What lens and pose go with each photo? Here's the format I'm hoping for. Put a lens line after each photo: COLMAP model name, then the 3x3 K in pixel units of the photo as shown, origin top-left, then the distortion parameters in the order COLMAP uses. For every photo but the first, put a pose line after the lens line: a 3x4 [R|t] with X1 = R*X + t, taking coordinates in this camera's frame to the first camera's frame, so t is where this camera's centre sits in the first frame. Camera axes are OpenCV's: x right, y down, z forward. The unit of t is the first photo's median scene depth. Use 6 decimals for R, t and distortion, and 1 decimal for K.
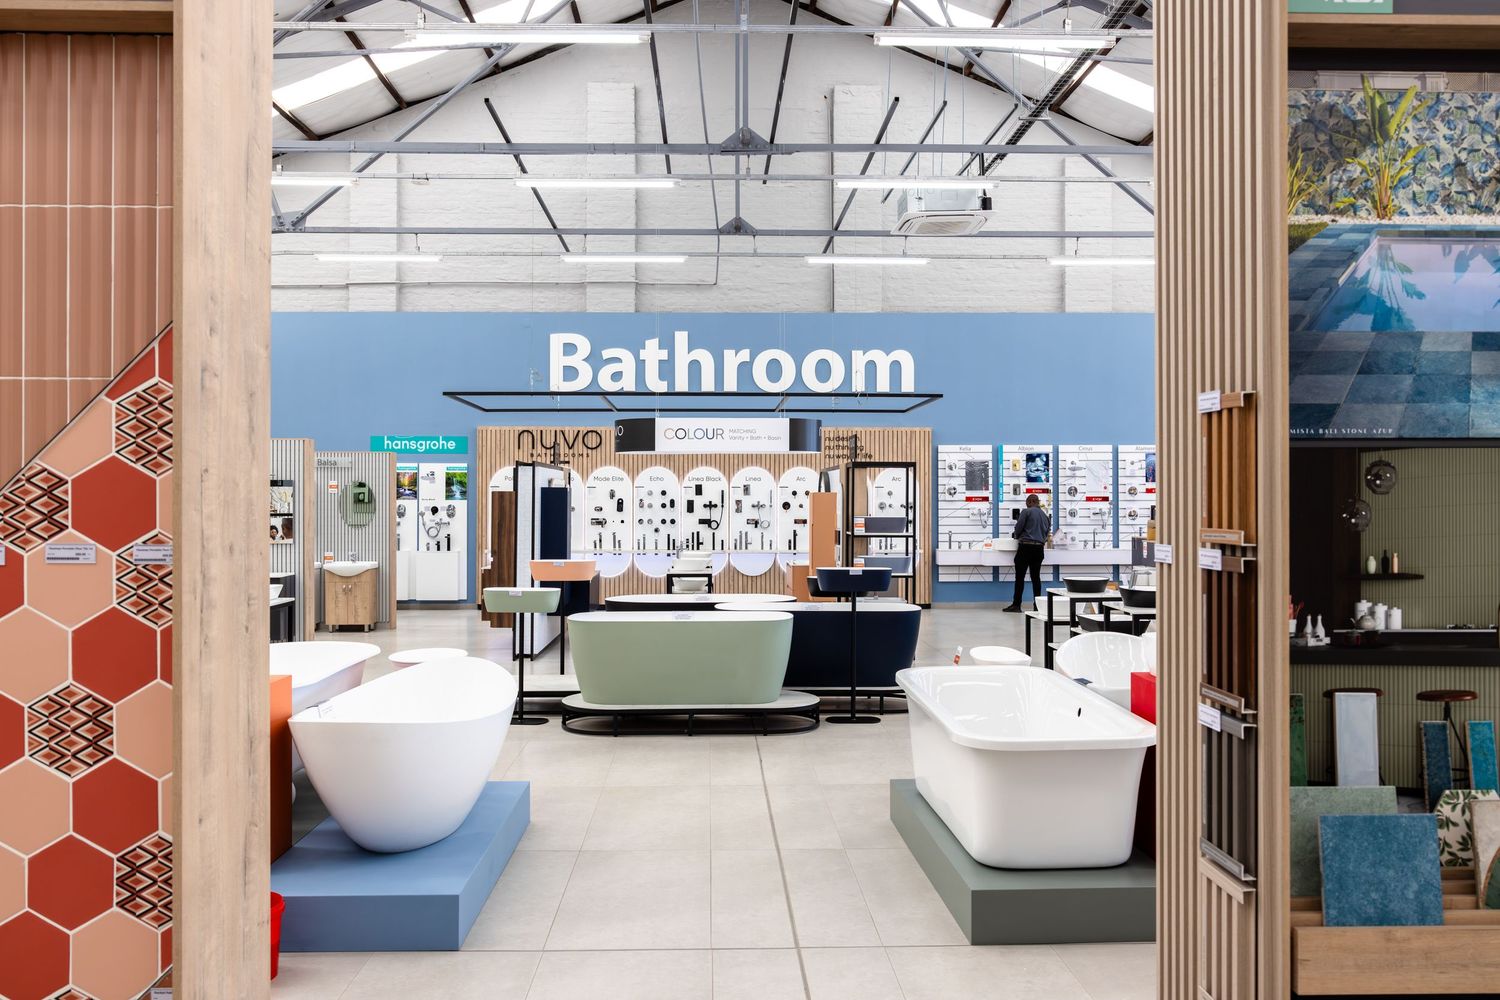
lens RADIAL K [[1177.8, 0, 750.0], [0, 1177.8, 500.0], [0, 0, 1]] dist [-0.003088, 0.000362]
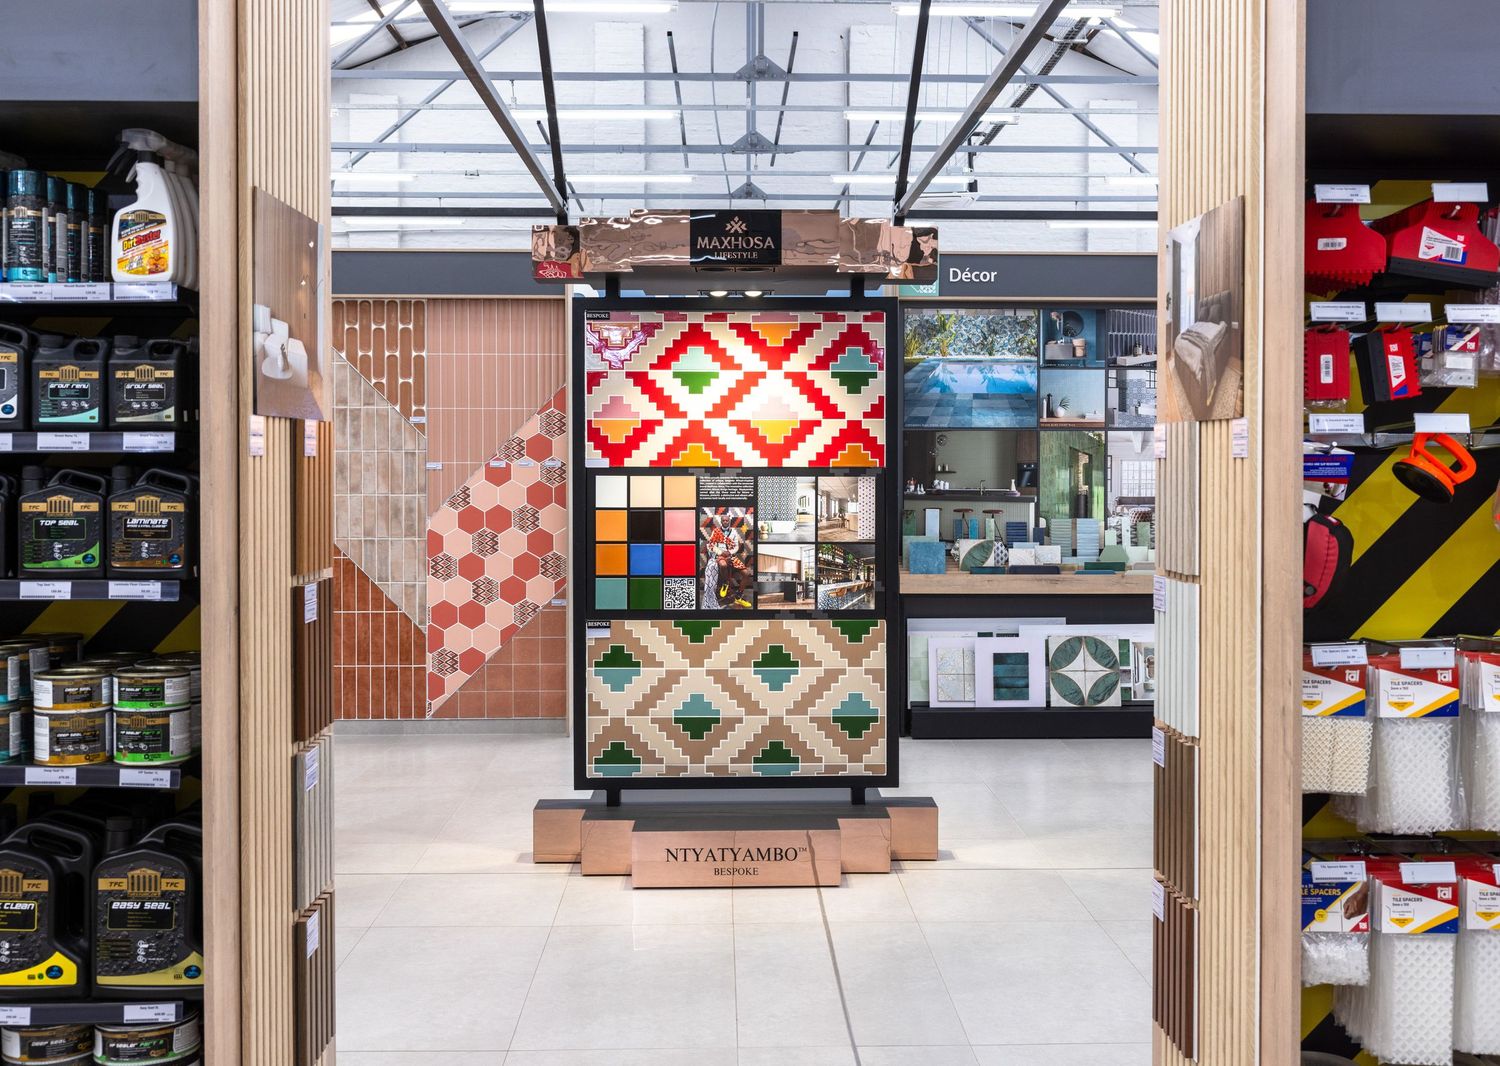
lens RADIAL K [[2594.2, 0, 750.0], [0, 2594.2, 533.0], [0, 0, 1]] dist [-0.014851, -0.011746]
pose [[0.999810, 0.002240, -0.019354, 0.161061], [-0.001752, 0.999681, 0.025197, 0.053828], [0.019404, -0.025158, 0.999495, -5.835540]]
